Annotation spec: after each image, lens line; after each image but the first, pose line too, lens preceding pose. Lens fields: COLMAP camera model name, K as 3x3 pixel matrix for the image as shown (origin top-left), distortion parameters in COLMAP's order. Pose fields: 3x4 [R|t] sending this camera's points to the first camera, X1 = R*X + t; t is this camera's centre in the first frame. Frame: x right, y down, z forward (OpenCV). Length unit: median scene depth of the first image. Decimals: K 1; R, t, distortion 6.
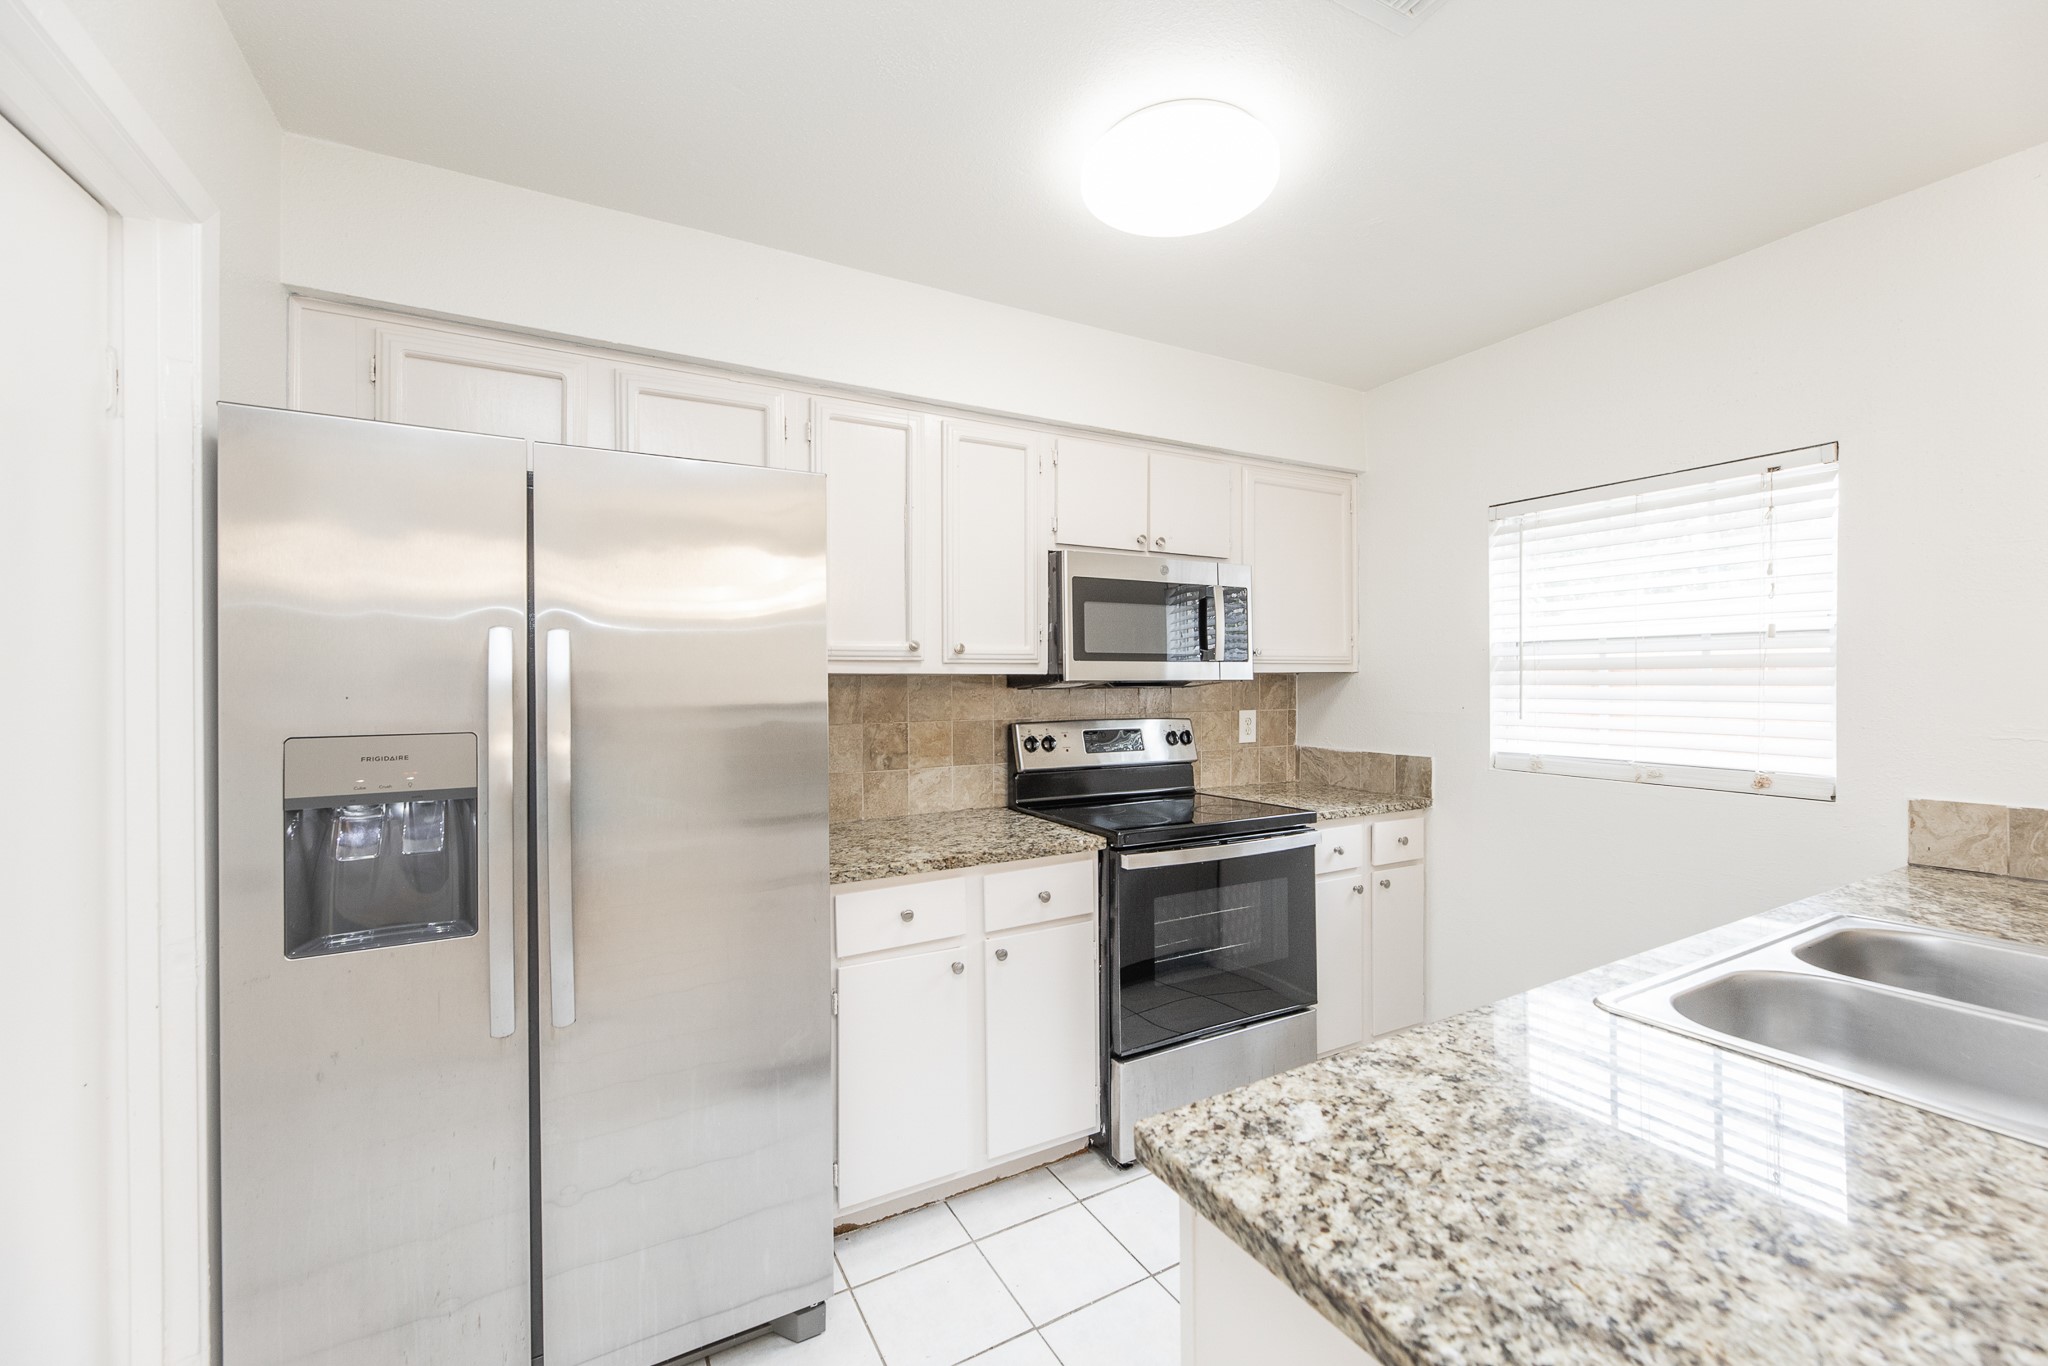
lens RADIAL K [[824.2, 0, 1036.8], [0, 824.2, 676.3], [0, 0, 1]] dist [-0.003526, 0.000204]
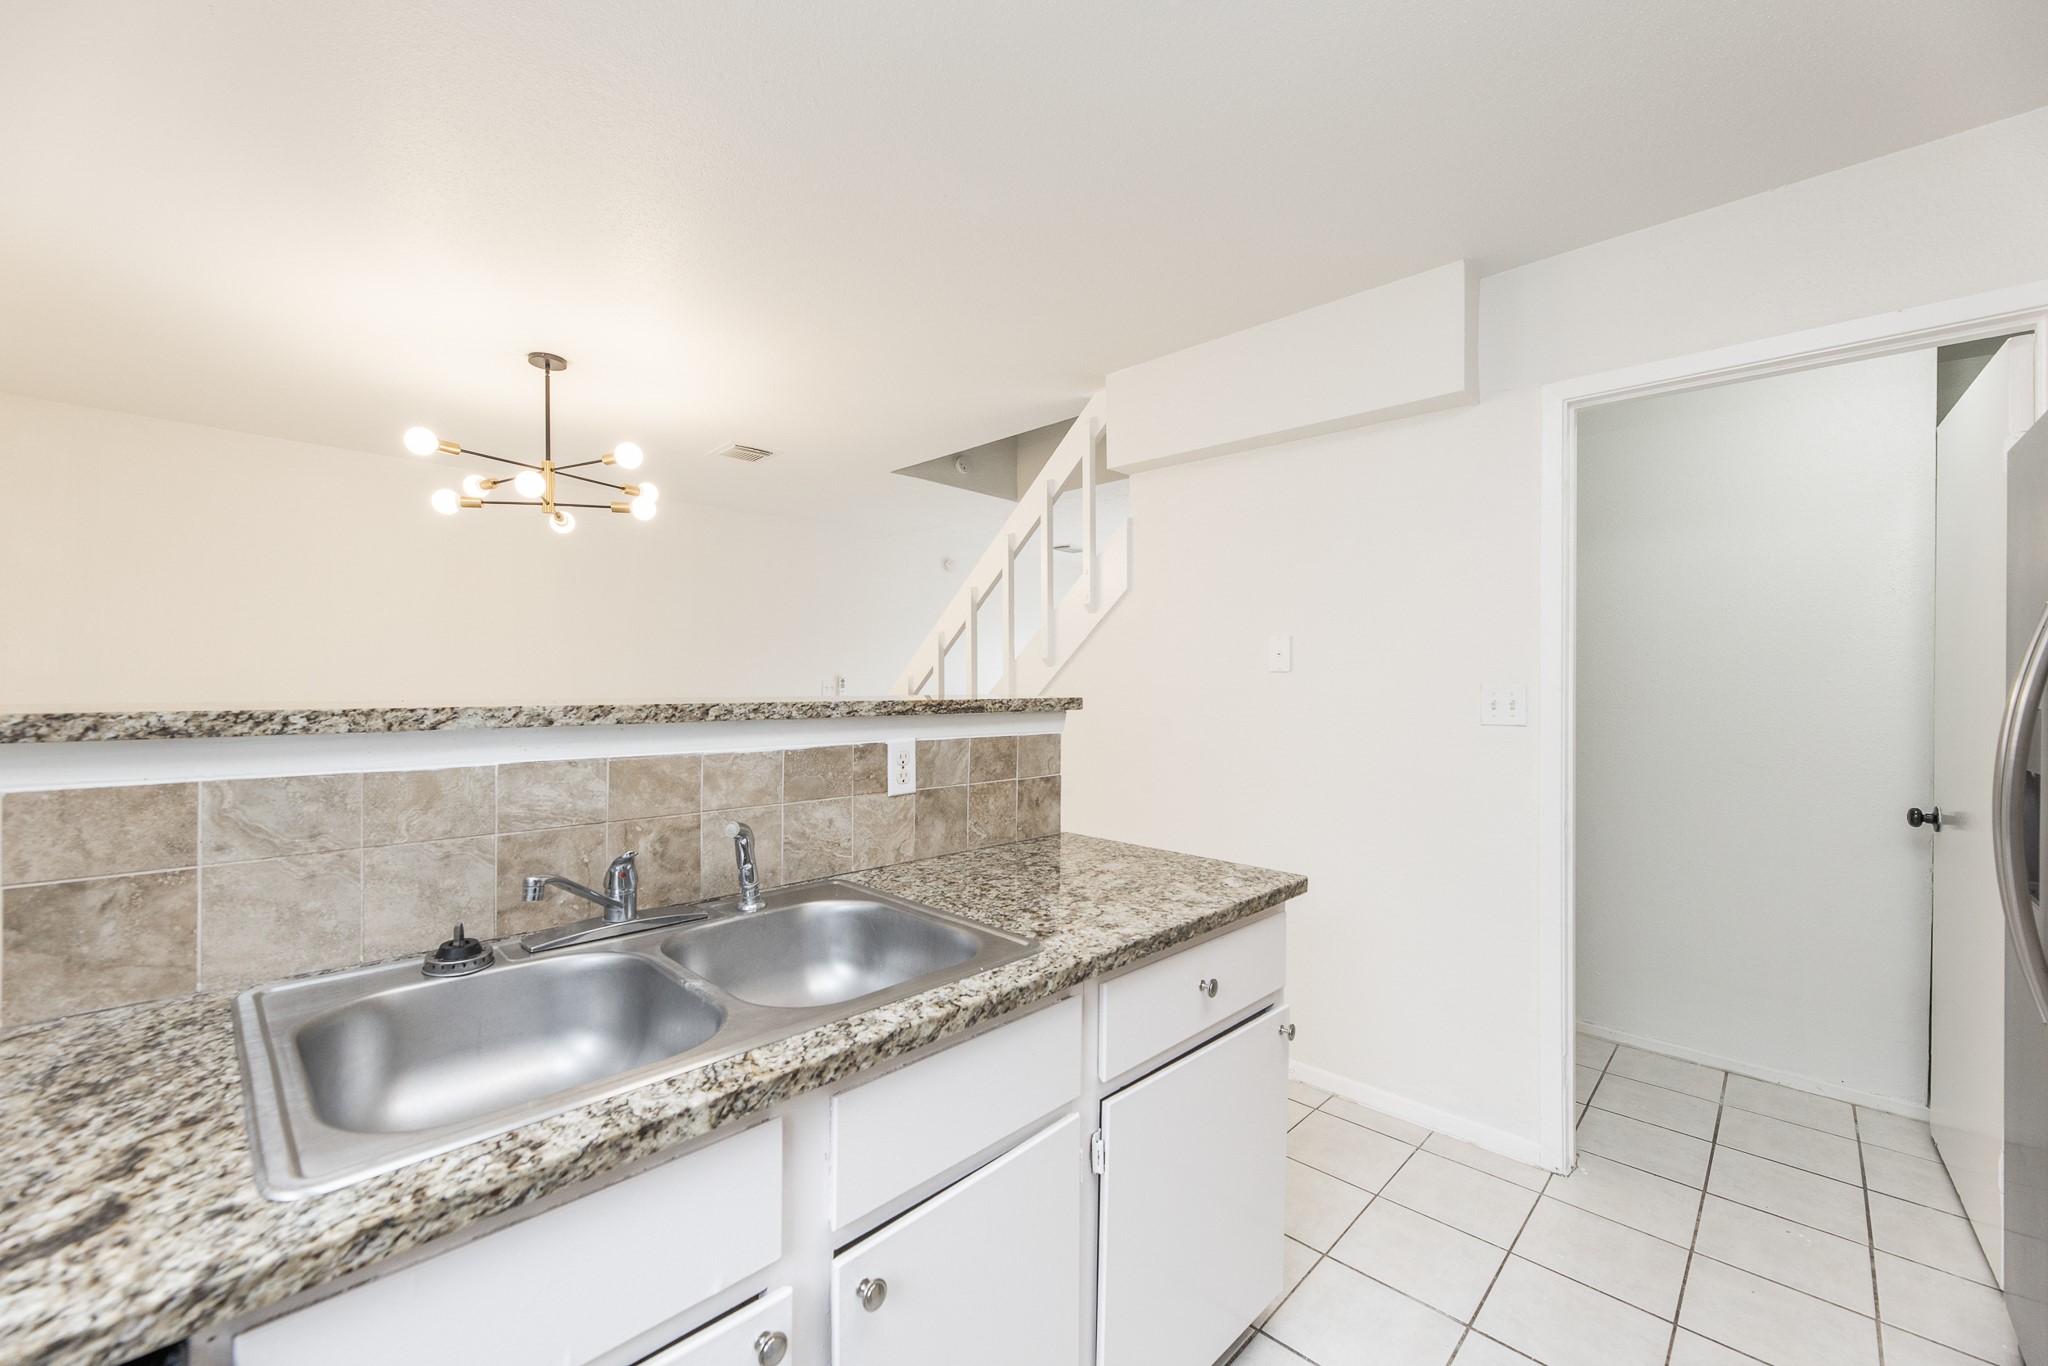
lens RADIAL K [[824.2, 0, 1035.4], [0, 824.2, 688.8], [0, 0, 1]] dist [-0.003526, 0.000204]
pose [[-0.956343, 0.002389, -0.292238, 0.430189], [0.000610, 0.999981, 0.006177, 0.019976], [0.292247, 0.005729, -0.956326, 0.870890]]
